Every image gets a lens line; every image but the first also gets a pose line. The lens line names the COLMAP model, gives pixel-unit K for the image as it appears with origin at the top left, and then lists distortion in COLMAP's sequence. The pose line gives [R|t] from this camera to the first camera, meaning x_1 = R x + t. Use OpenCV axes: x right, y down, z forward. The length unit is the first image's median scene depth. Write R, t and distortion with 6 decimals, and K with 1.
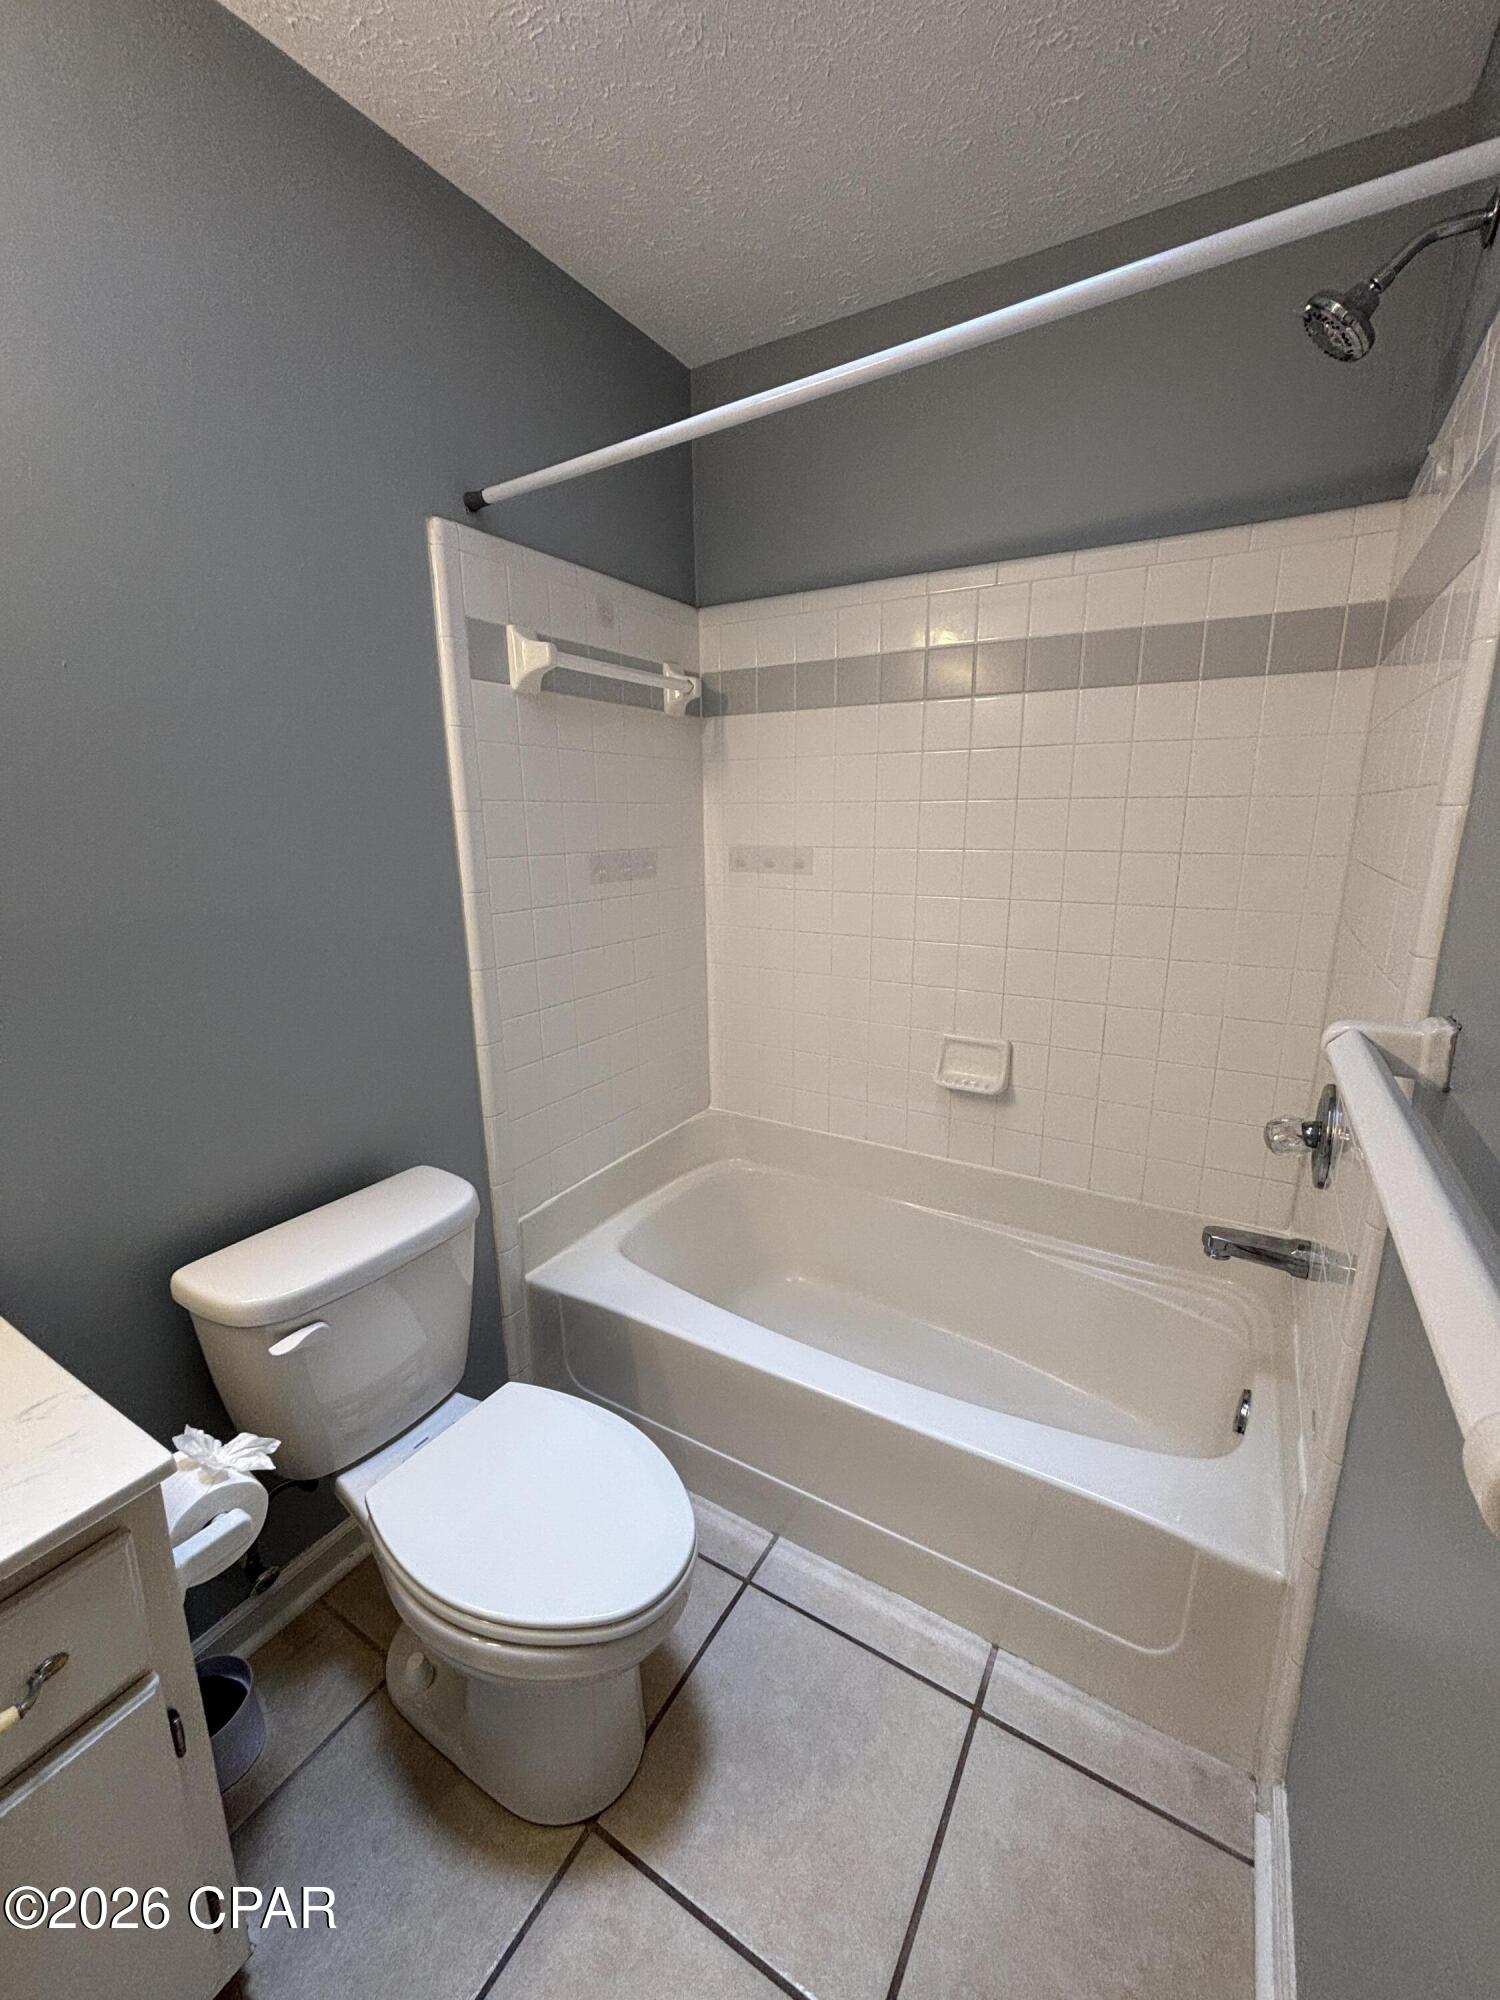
lens RADIAL K [[806.3, 0, 754.0], [0, 806.3, 1006.2], [0, 0, 1]] dist [0.002835, -0.000017]
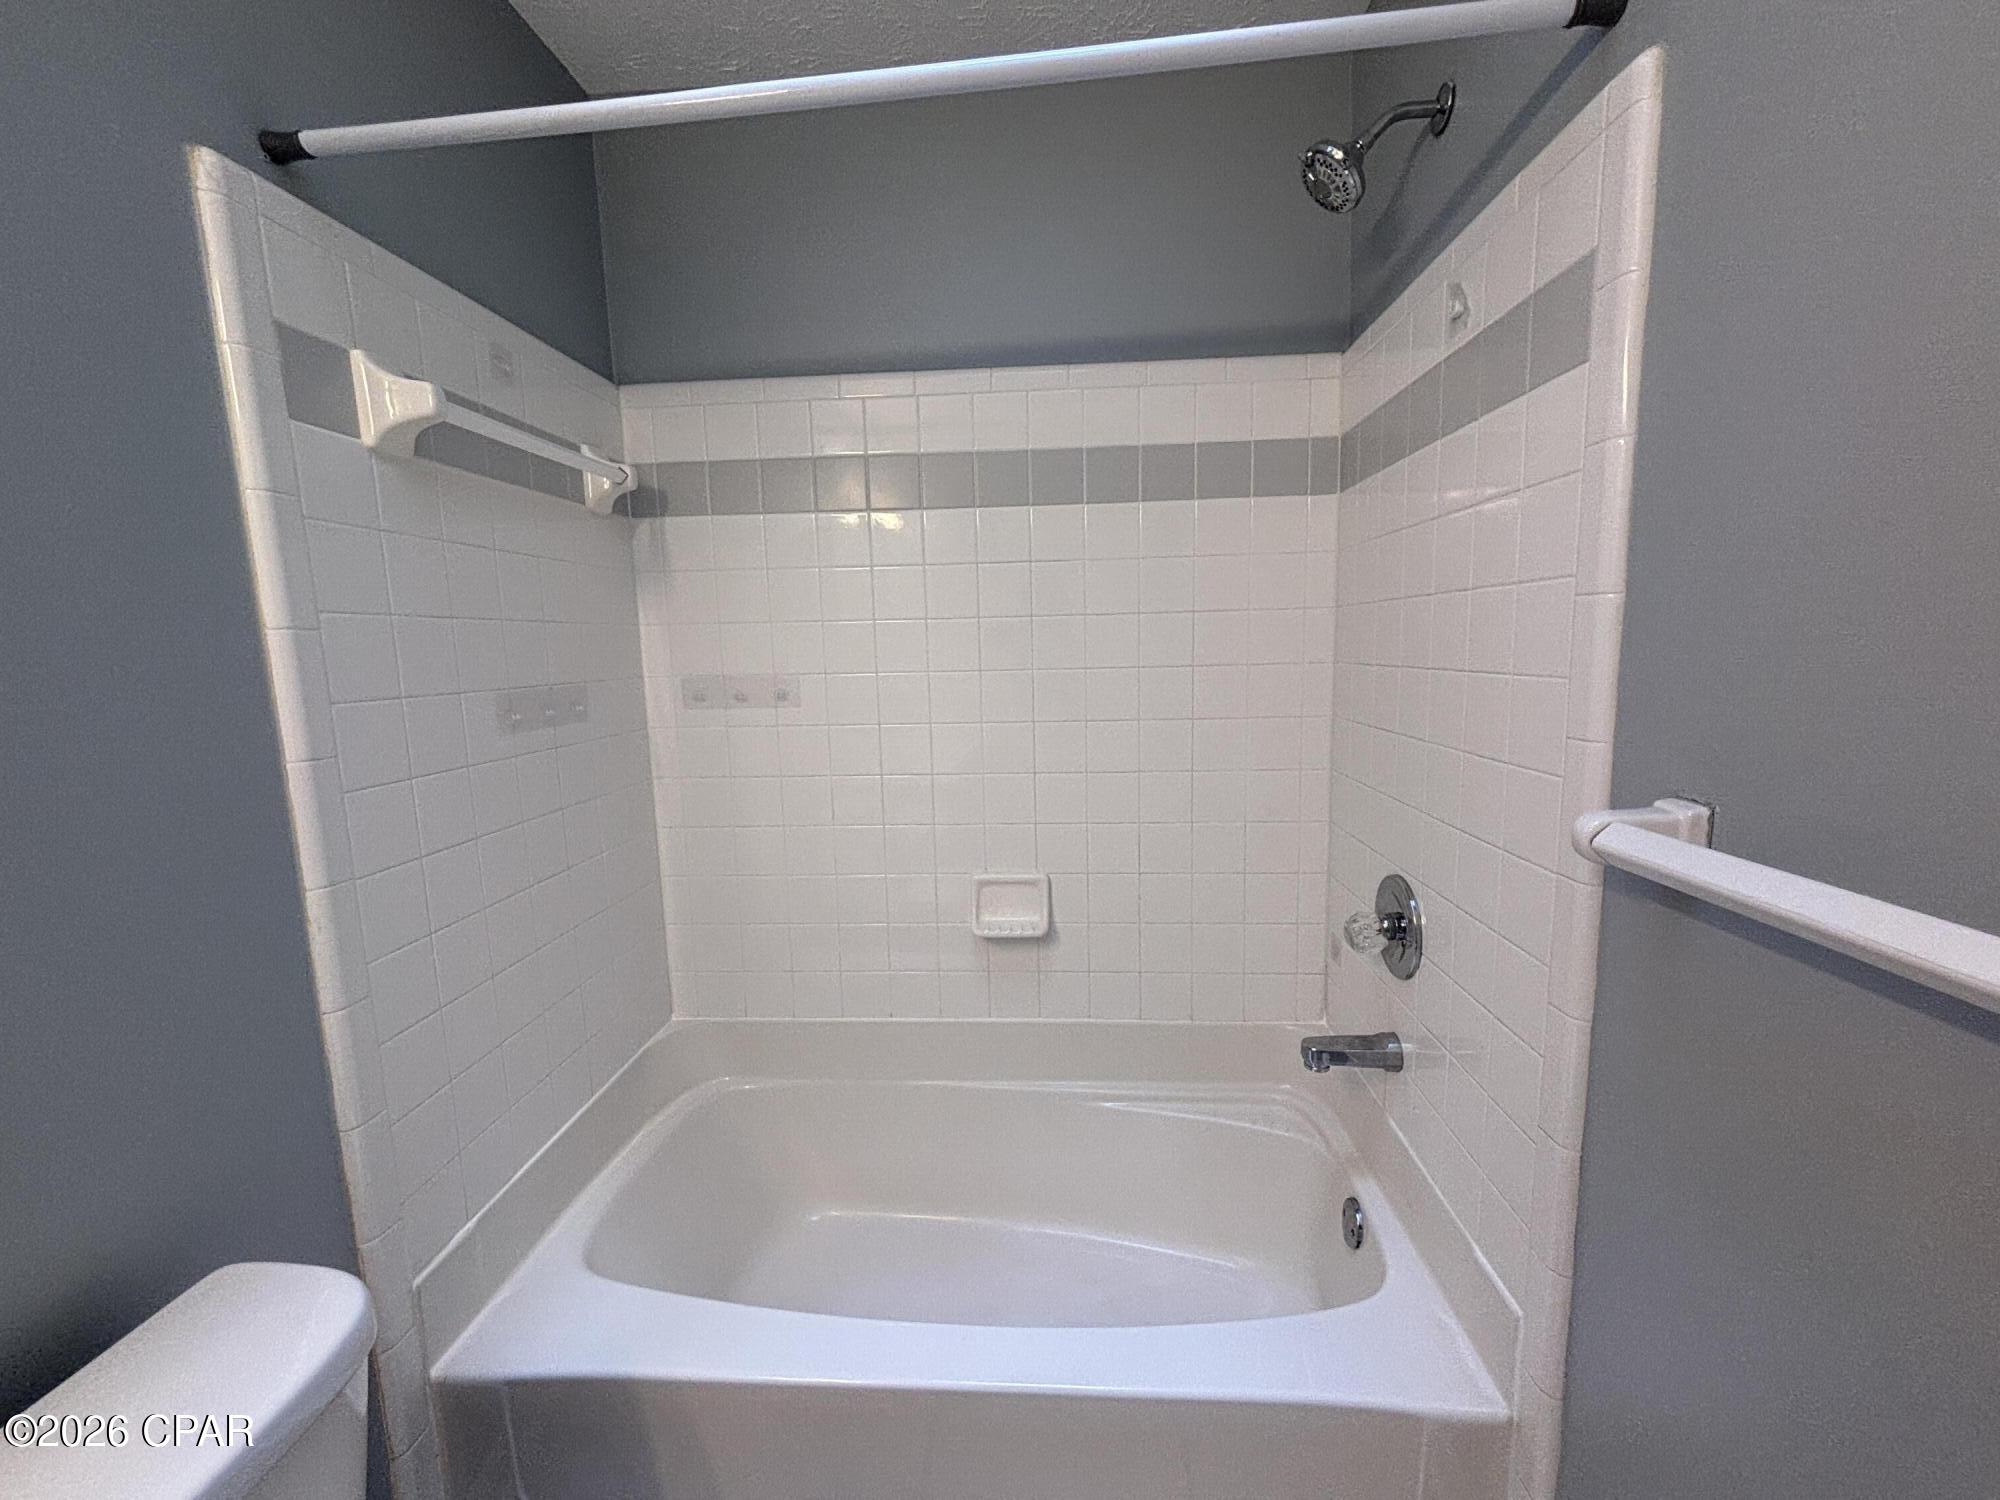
lens RADIAL K [[815.9, 0, 1008.7], [0, 815.9, 753.0], [0, 0, 1]] dist [-0.002857, 0.006748]
pose [[0.891149, -0.077378, 0.447064, -0.124553], [0.124870, 0.989125, -0.077710, -0.025992], [-0.436189, 0.125076, 0.891120, 0.180156]]
